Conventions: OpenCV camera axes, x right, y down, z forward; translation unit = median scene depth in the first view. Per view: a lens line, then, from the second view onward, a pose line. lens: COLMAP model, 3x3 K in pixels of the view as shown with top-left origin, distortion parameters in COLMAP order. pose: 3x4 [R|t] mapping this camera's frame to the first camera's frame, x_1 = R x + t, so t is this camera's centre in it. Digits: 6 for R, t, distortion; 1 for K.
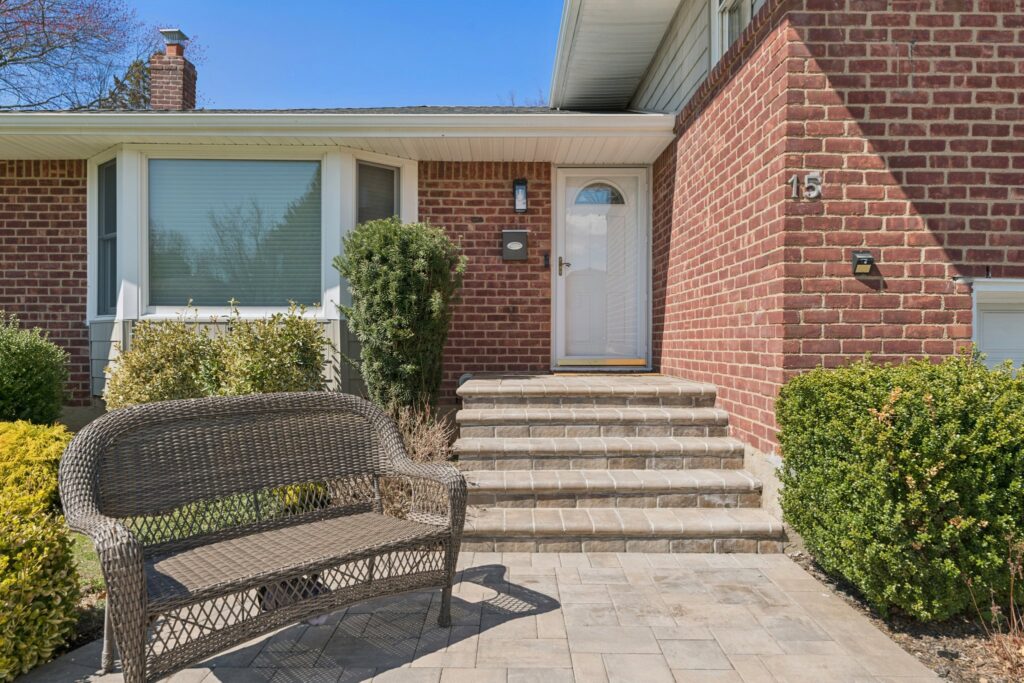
lens RADIAL K [[665.7, 0, 513.4], [0, 665.7, 345.2], [0, 0, 1]] dist [0.002016, 0.000403]
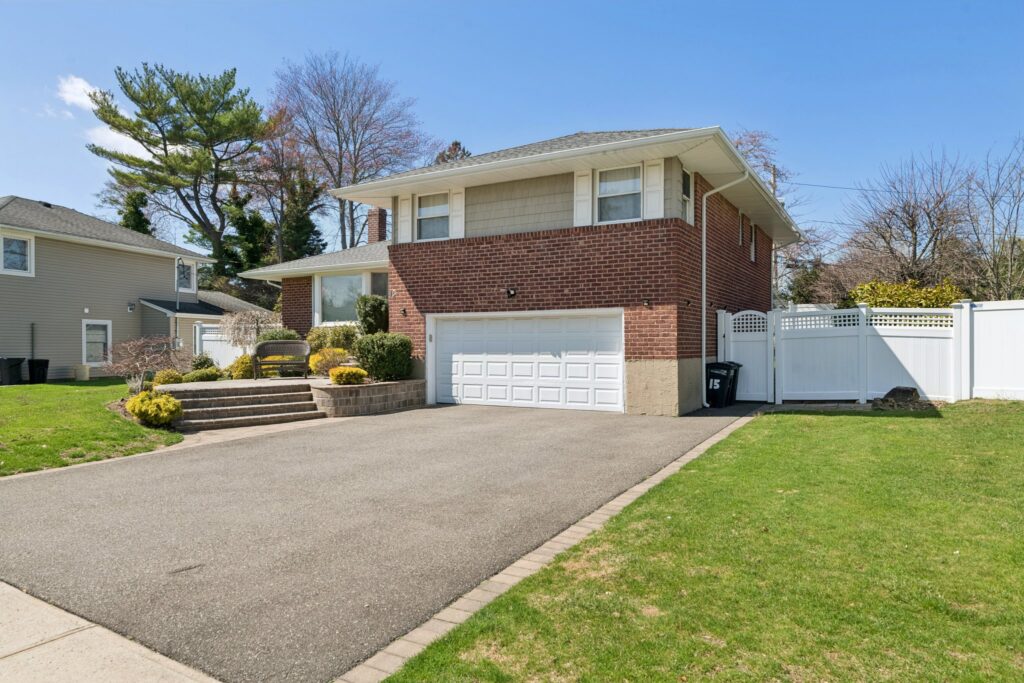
lens RADIAL K [[663.5, 0, 530.3], [0, 663.5, 348.9], [0, 0, 1]] dist [0.005994, 0.001092]
pose [[0.877633, -0.003406, -0.479320, 2.078214], [0.005644, 0.999979, 0.003230, 0.071073], [0.479299, -0.005540, 0.877634, -1.486121]]
